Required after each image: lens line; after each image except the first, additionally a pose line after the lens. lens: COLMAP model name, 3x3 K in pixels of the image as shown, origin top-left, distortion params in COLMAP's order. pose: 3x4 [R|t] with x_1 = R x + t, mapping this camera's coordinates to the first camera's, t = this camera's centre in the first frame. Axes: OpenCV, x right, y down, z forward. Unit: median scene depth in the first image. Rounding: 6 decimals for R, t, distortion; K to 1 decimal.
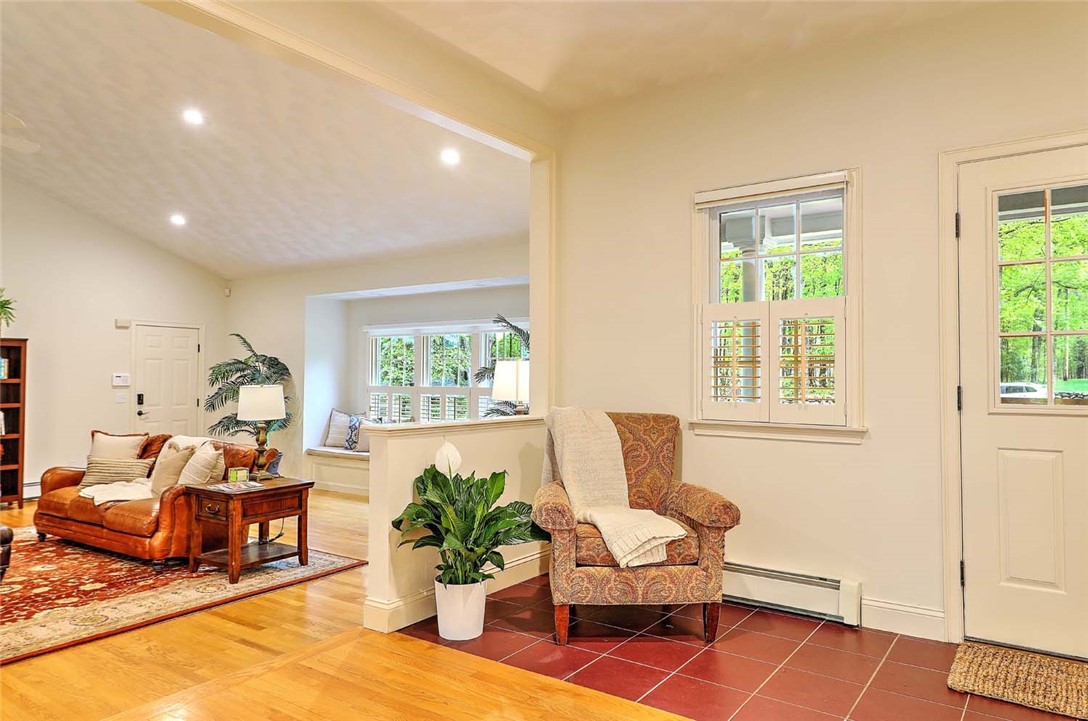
lens RADIAL K [[723.7, 0, 545.7], [0, 723.7, 361.4], [0, 0, 1]] dist [0.012529, 0.000296]
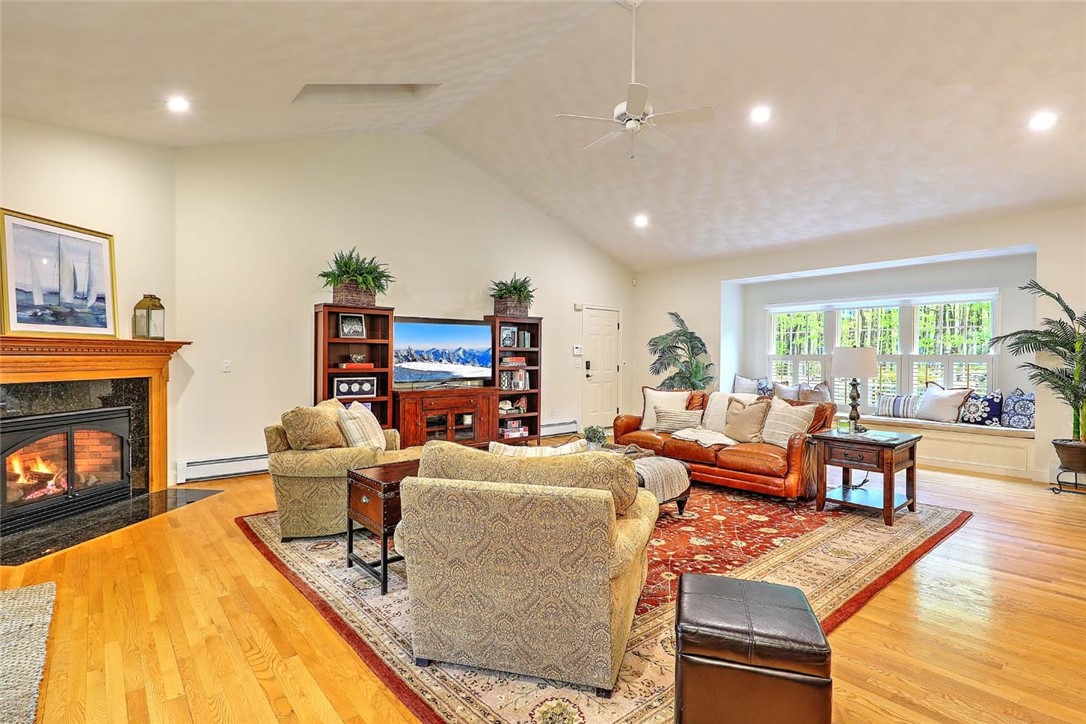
lens RADIAL K [[538.1, 0, 541.8], [0, 538.1, 362.3], [0, 0, 1]] dist [0.002588, 0.000291]
pose [[0.965150, 0.003432, -0.261676, -0.568870], [0.004187, 0.999584, 0.028553, 0.027811], [0.261665, -0.028653, 0.964733, 0.070884]]
